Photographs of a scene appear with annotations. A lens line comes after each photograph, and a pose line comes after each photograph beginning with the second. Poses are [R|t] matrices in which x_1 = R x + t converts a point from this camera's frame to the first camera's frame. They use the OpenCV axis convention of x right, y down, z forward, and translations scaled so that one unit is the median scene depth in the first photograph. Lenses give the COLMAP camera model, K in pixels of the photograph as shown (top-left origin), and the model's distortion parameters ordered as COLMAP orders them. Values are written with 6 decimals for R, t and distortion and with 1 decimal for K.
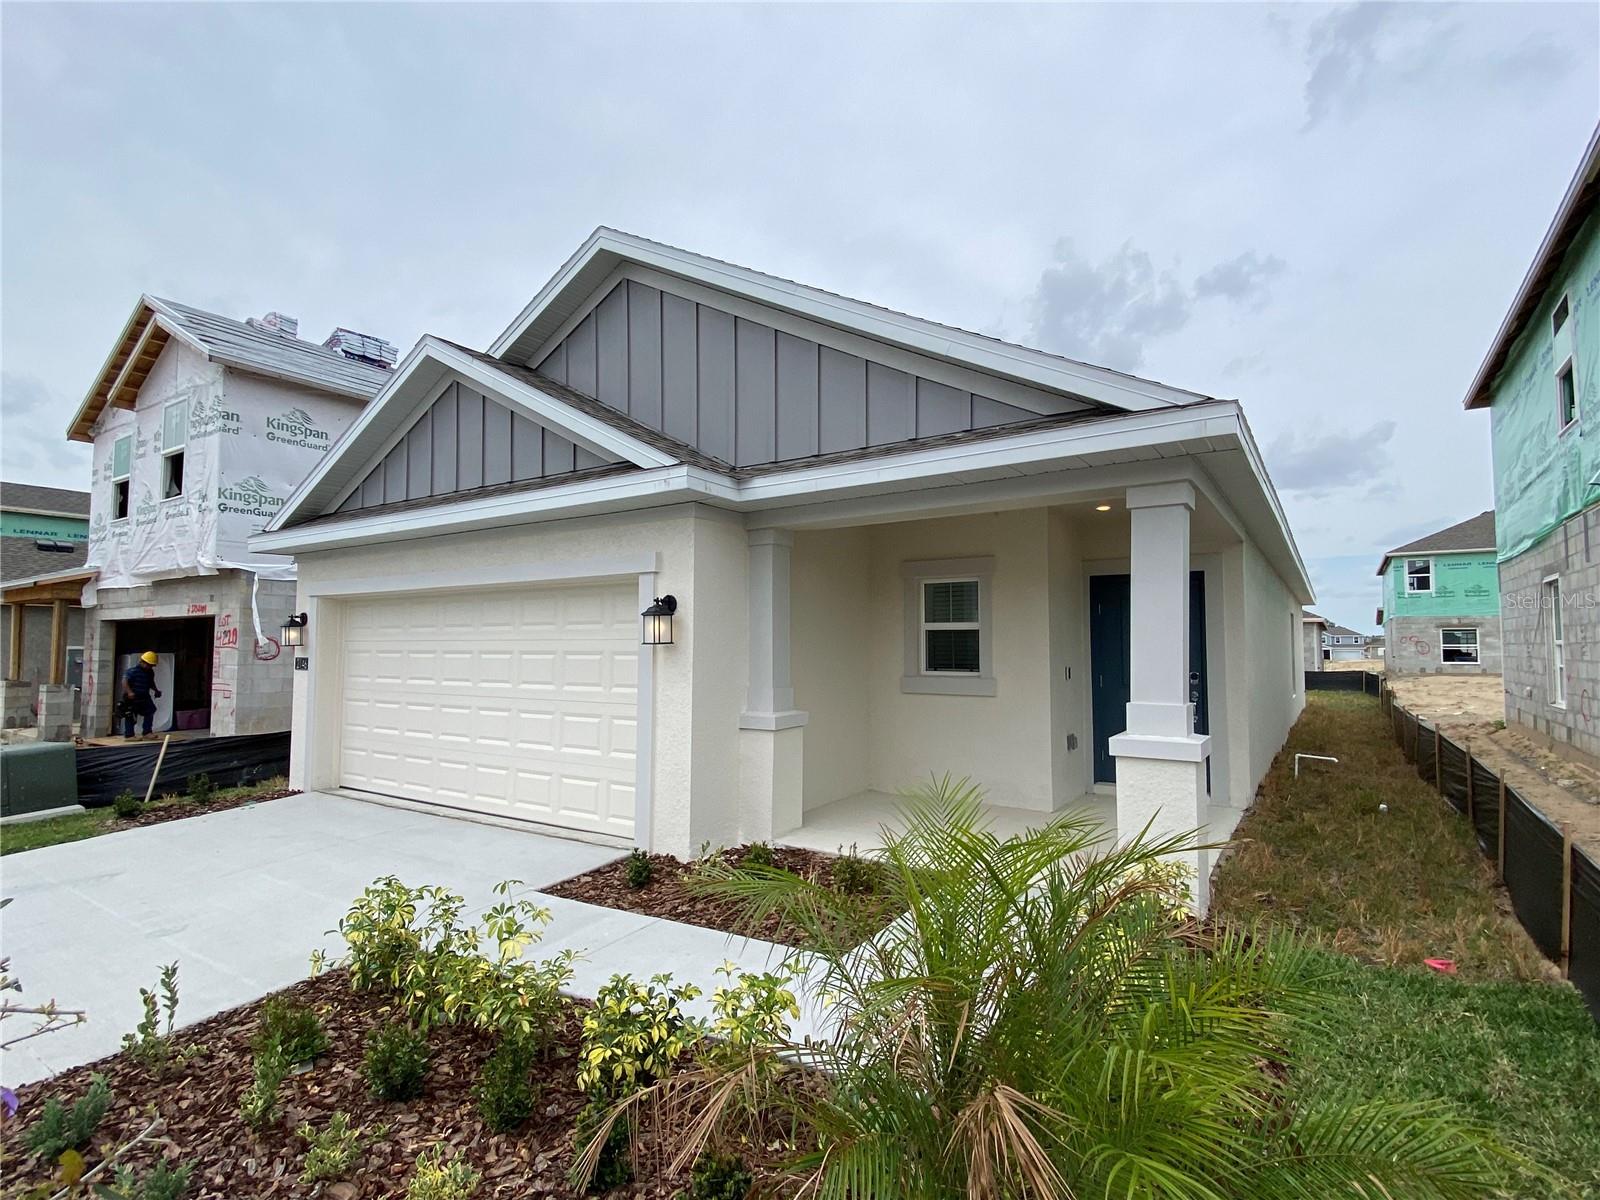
lens RADIAL K [[817.0, 0, 800.0], [0, 817.0, 600.0], [0, 0, 1]] dist [0.042126, -0.032472]
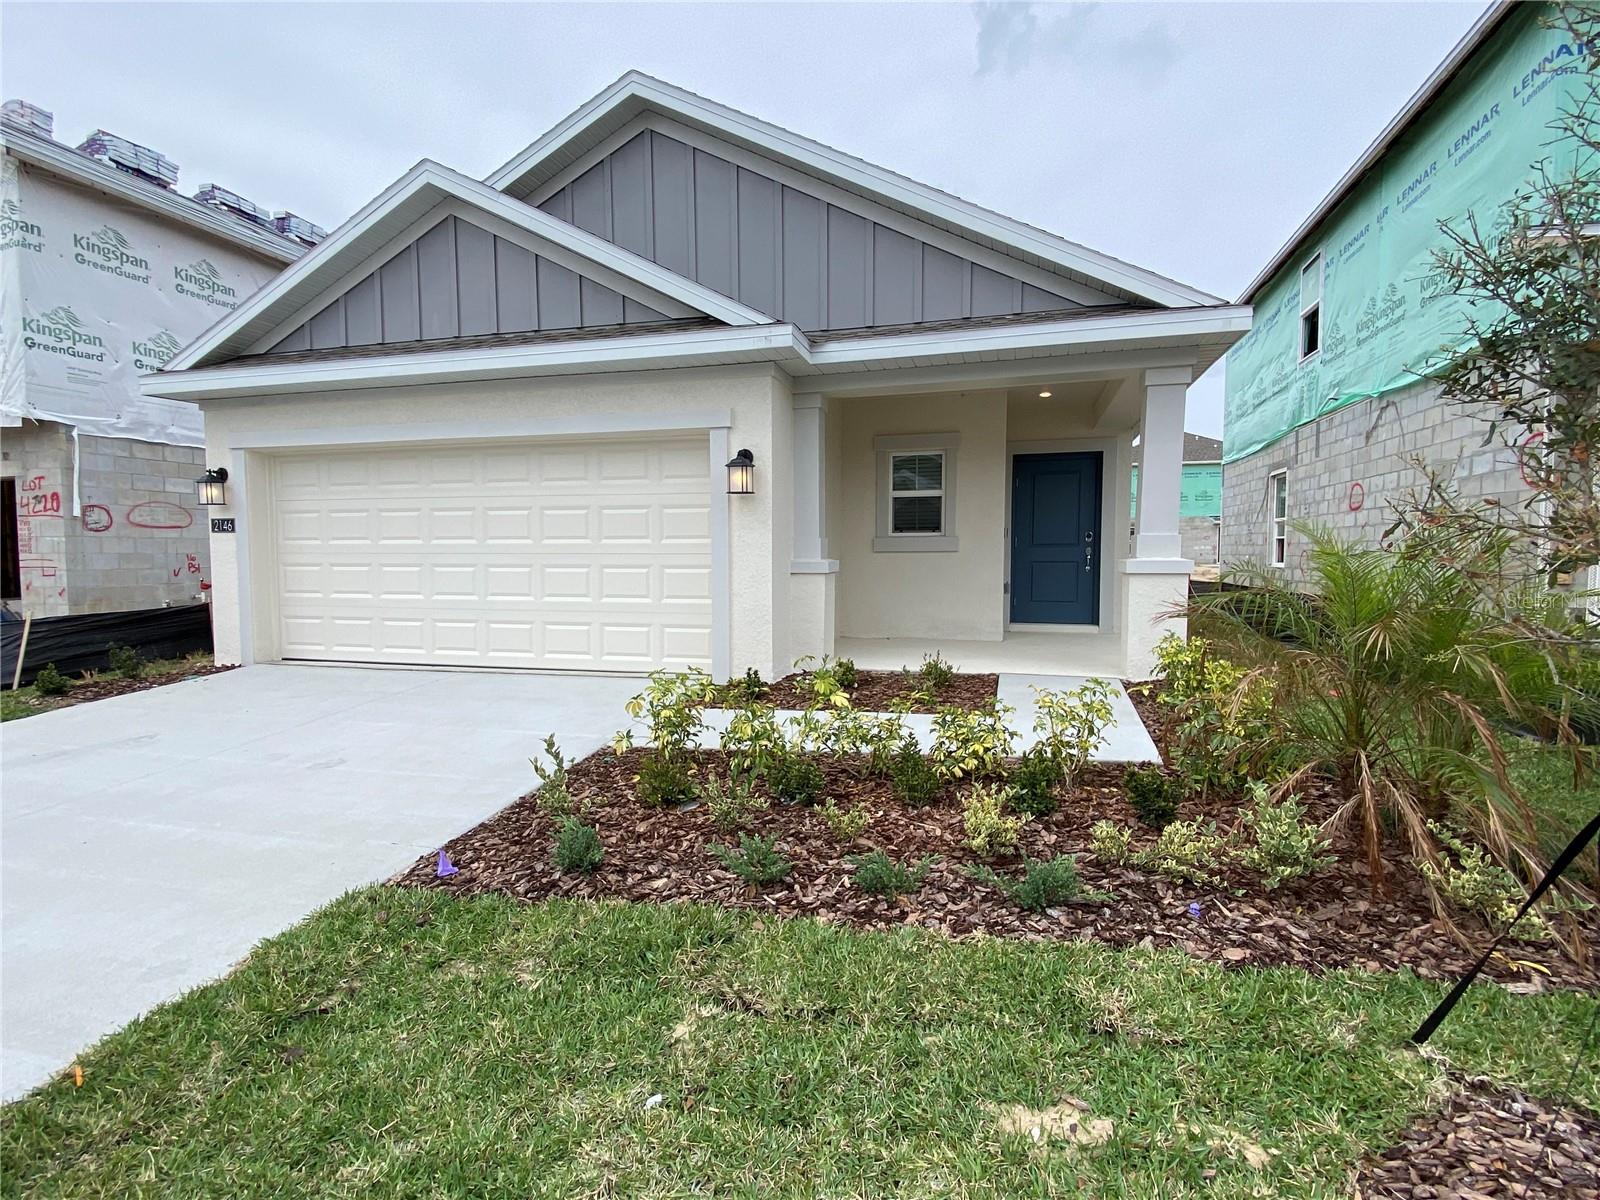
lens RADIAL K [[817.0, 0, 800.0], [0, 817.0, 600.0], [0, 0, 1]] dist [0.042126, -0.032472]
pose [[0.947126, -0.022072, 0.320101, -0.330585], [-0.013965, 0.993850, 0.109851, 0.054712], [-0.320557, -0.108513, 0.940993, -0.050693]]
